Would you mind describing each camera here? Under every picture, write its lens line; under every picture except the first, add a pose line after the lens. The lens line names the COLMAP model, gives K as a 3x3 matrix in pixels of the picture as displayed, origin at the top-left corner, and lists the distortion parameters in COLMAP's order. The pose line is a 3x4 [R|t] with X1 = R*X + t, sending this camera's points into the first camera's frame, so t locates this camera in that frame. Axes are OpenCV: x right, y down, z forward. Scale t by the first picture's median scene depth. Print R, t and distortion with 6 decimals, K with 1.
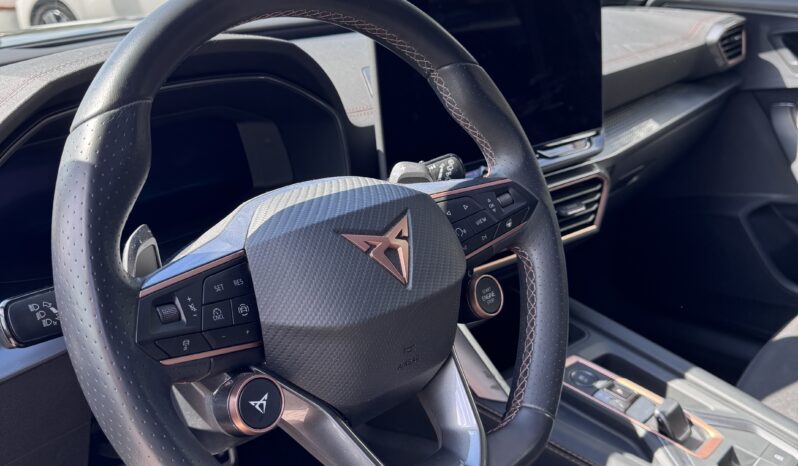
lens RADIAL K [[775.5, 0, 399.0], [0, 775.5, 233.0], [0, 0, 1]] dist [0.180386, -0.417821]
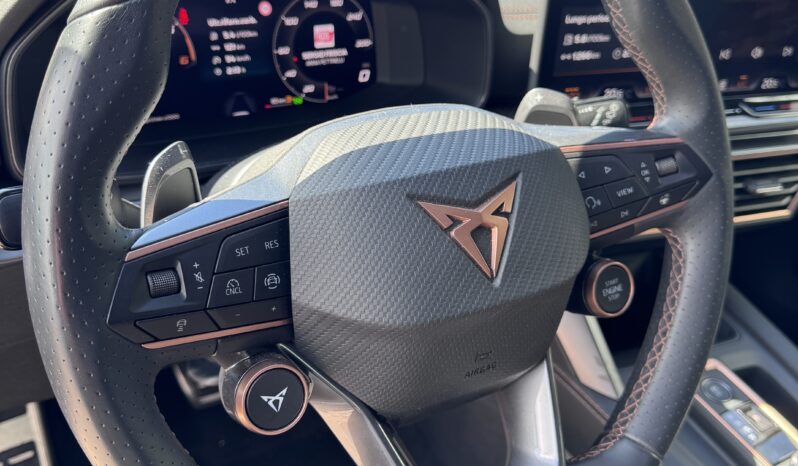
lens RADIAL K [[775.5, 0, 399.0], [0, 775.5, 233.0], [0, 0, 1]] dist [0.180386, -0.417821]
pose [[0.962758, 0.199271, -0.182722, 0.050183], [-0.159283, 0.964154, 0.212216, -0.120849], [0.218461, -0.175208, 0.959988, 0.263033]]
